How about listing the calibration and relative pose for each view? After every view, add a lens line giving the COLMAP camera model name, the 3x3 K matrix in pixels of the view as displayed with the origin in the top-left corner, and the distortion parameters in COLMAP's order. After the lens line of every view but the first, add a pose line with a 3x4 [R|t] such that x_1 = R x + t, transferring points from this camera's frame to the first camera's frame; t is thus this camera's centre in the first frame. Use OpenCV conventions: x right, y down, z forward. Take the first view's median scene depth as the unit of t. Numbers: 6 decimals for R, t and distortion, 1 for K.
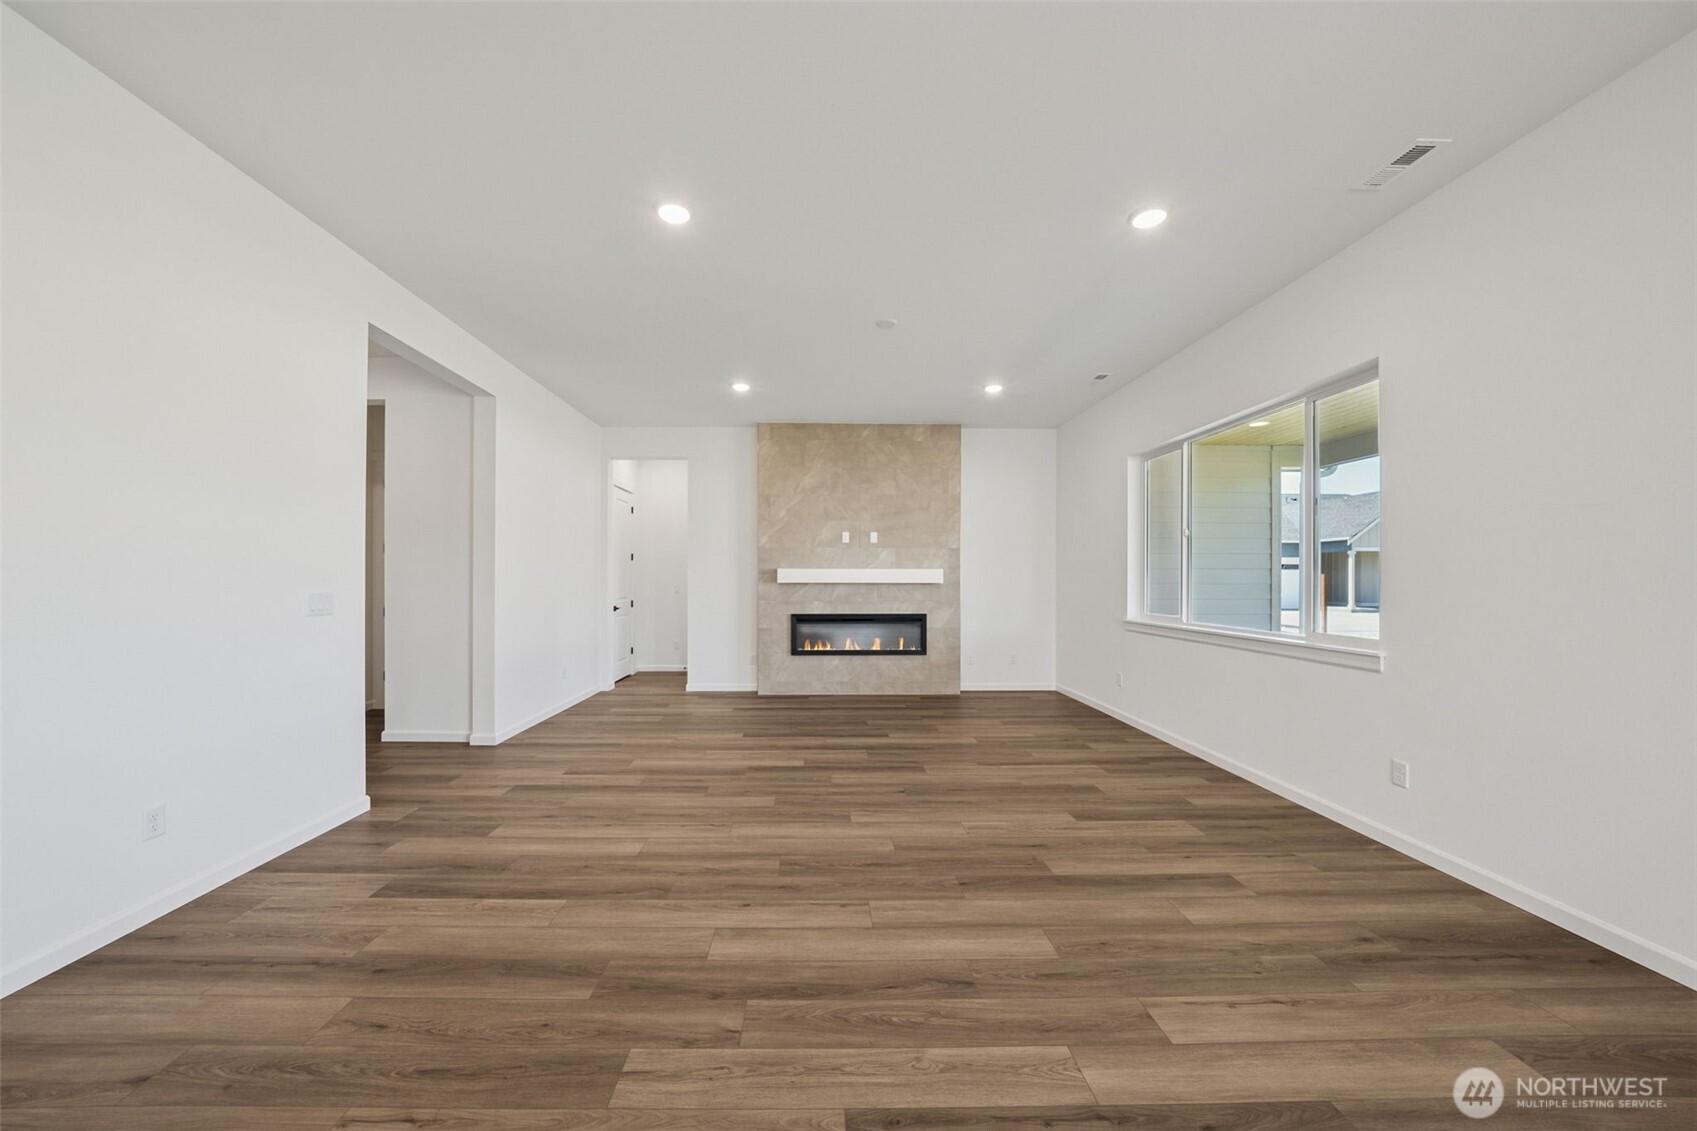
lens RADIAL K [[590.1, 0, 821.7], [0, 590.1, 576.4], [0, 0, 1]] dist [-0.015765, -0.000001]
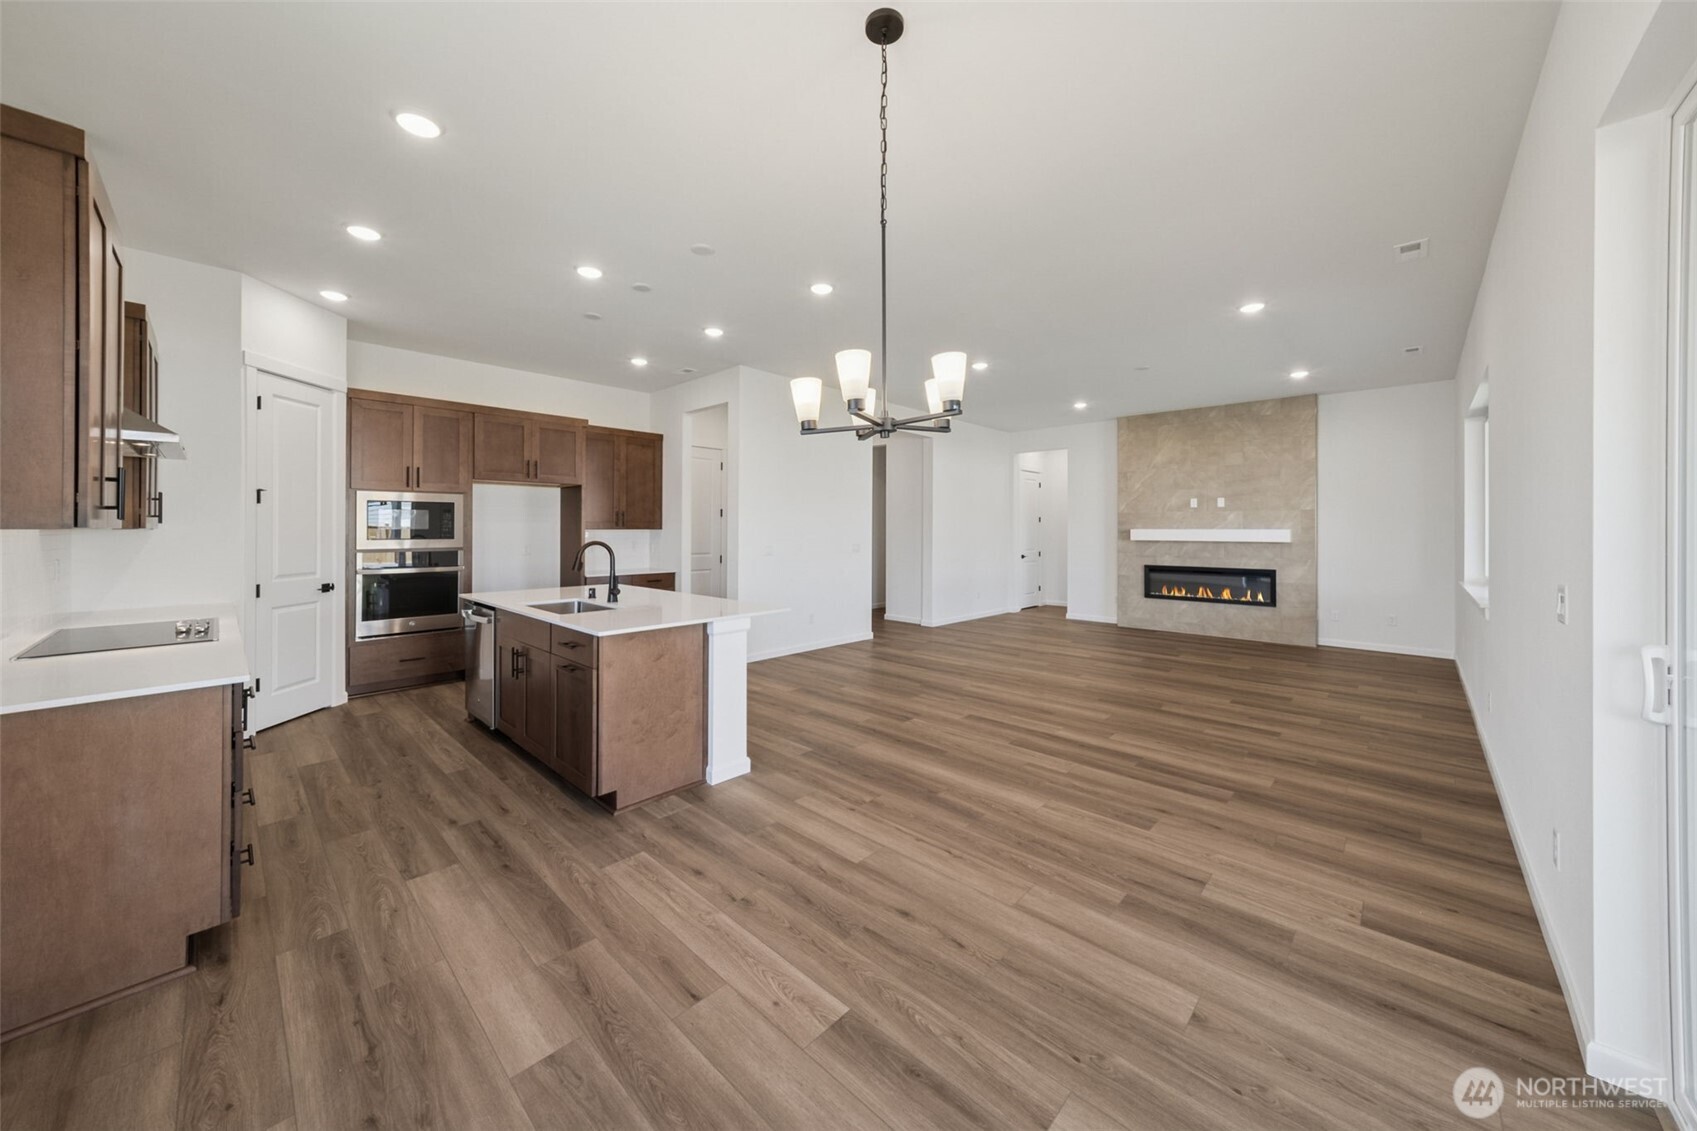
lens RADIAL K [[596.0, 0, 841.8], [0, 596.0, 526.6], [0, 0, 1]] dist [0.000815, 0.000004]
pose [[0.718259, -0.003467, -0.695767, 0.380803], [0.000380, 0.999989, -0.004590, -0.013127], [0.695775, 0.003032, 0.718253, -0.381265]]
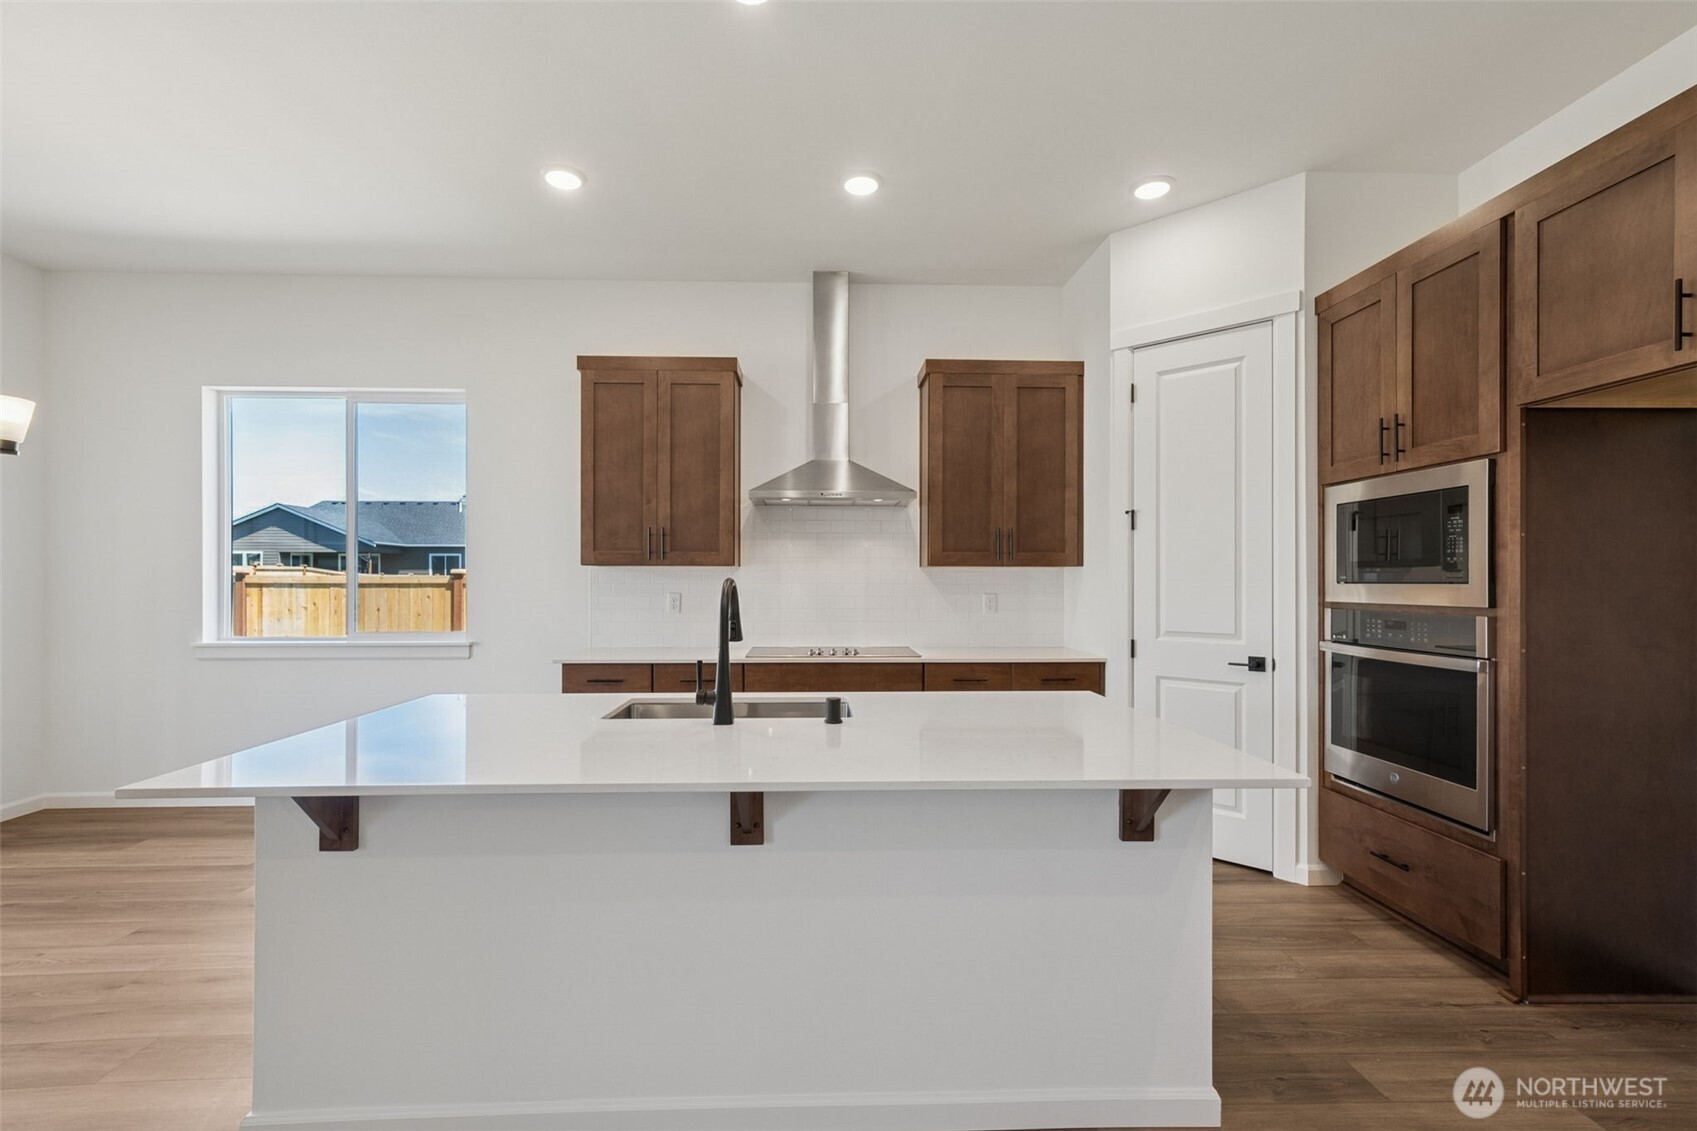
lens RADIAL K [[751.0, 0, 840.6], [0, 751.0, 574.1], [0, 0, 1]] dist [0.020343, 0.000111]
pose [[-0.999715, -0.001831, -0.023810, -0.246030], [-0.001668, 0.999975, -0.006903, -0.001779], [0.023822, -0.006861, -0.999693, 0.215443]]
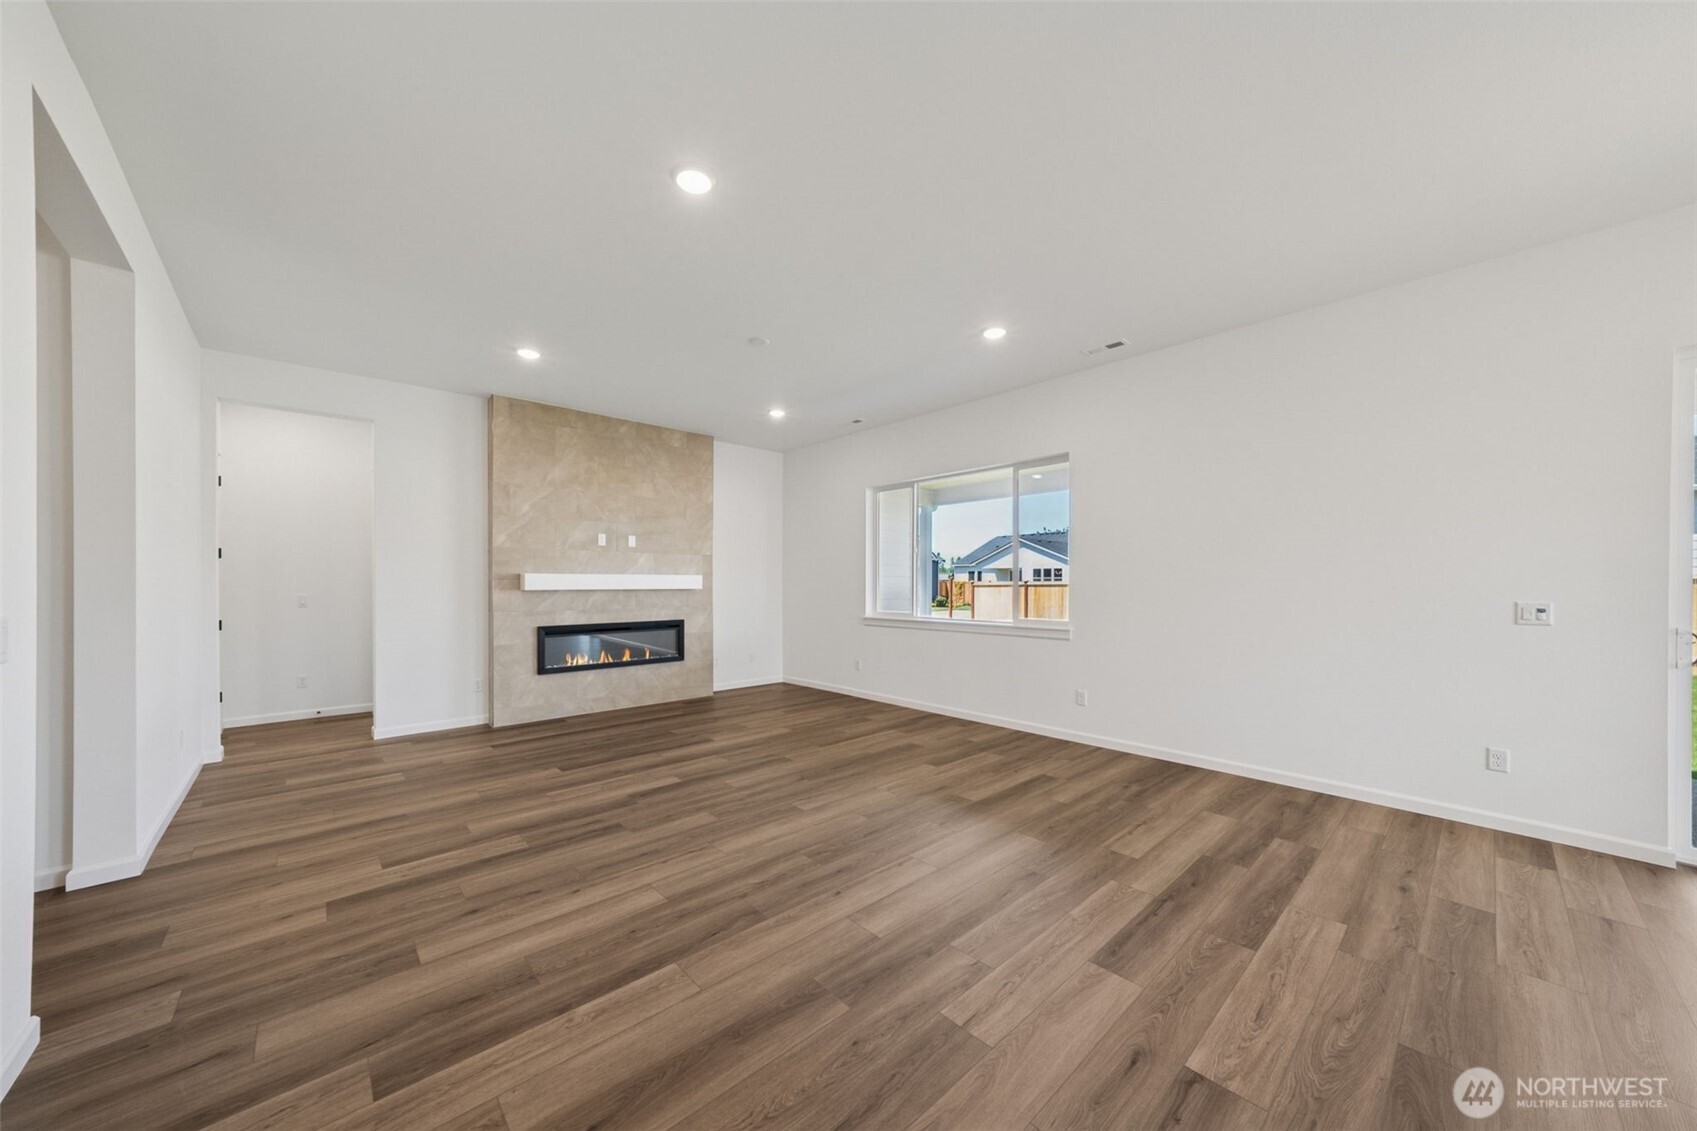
lens RADIAL K [[591.0, 0, 837.9], [0, 591.0, 584.8], [0, 0, 1]] dist [0.002291, 0.000121]
pose [[0.748809, -0.002989, 0.662779, -0.300633], [-0.000339, 0.999988, 0.004892, -0.000935], [-0.662786, -0.003888, 0.748799, 0.072669]]
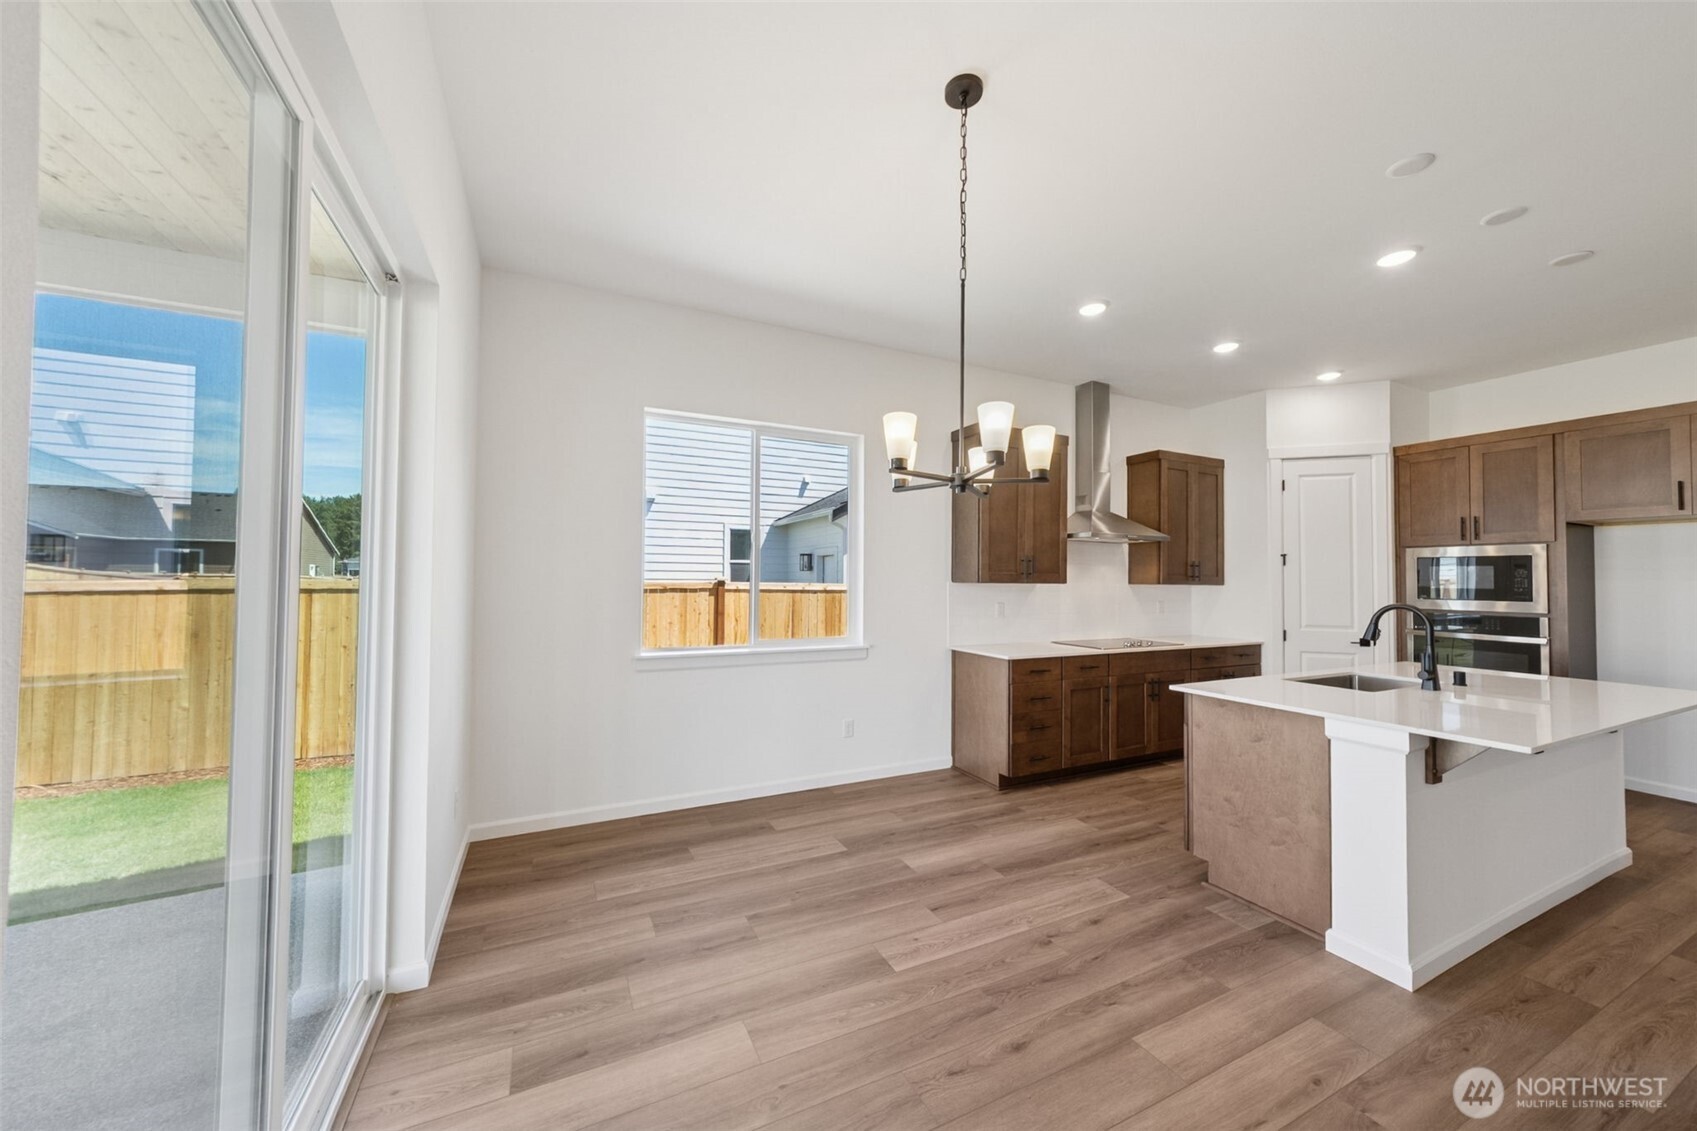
lens RADIAL K [[603.8, 0, 843.6], [0, 603.8, 563.3], [0, 0, 1]] dist [0.005890, 0.000115]
pose [[-0.901047, -0.022175, -0.433154, 0.373889], [-0.010553, 0.999517, -0.029216, -0.014536], [0.433592, -0.021754, -0.900846, 0.103970]]
